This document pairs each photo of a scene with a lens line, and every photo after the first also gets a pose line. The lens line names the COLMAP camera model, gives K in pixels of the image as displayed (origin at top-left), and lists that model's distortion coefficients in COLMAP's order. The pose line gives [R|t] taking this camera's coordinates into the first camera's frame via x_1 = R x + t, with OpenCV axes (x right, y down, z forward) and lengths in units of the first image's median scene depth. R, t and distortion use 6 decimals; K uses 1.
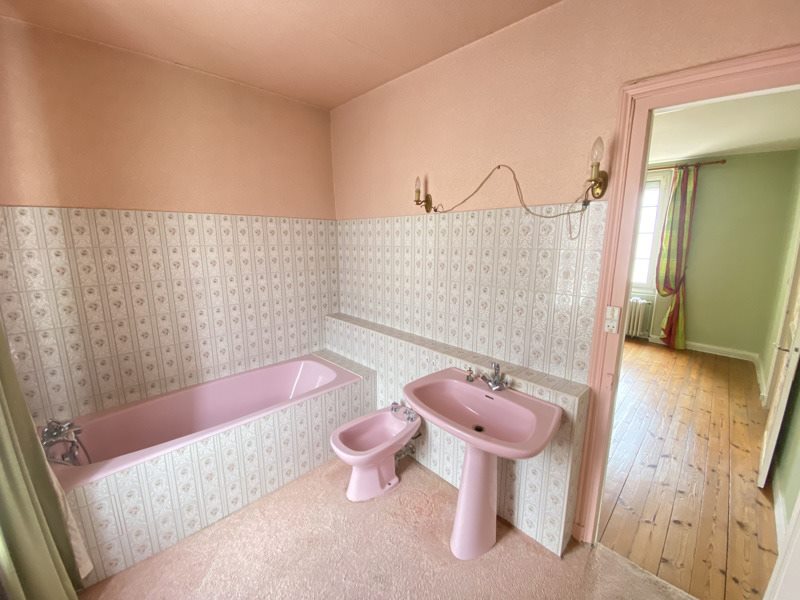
lens RADIAL K [[324.1, 0, 420.2], [0, 324.1, 292.3], [0, 0, 1]] dist [-0.001204, -0.000224]
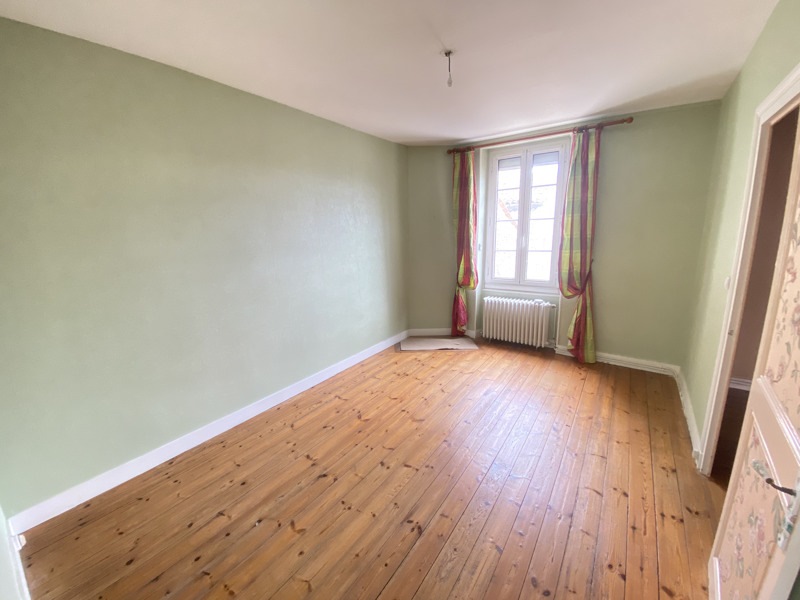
lens RADIAL K [[324.1, 0, 399.1], [0, 324.1, 300.0], [0, 0, 1]] dist [-0.001204, -0.000224]
pose [[0.989643, -0.073991, 0.123009, 0.251231], [0.069400, 0.996738, 0.041203, -0.046011], [-0.125656, -0.032239, 0.991550, 0.273153]]
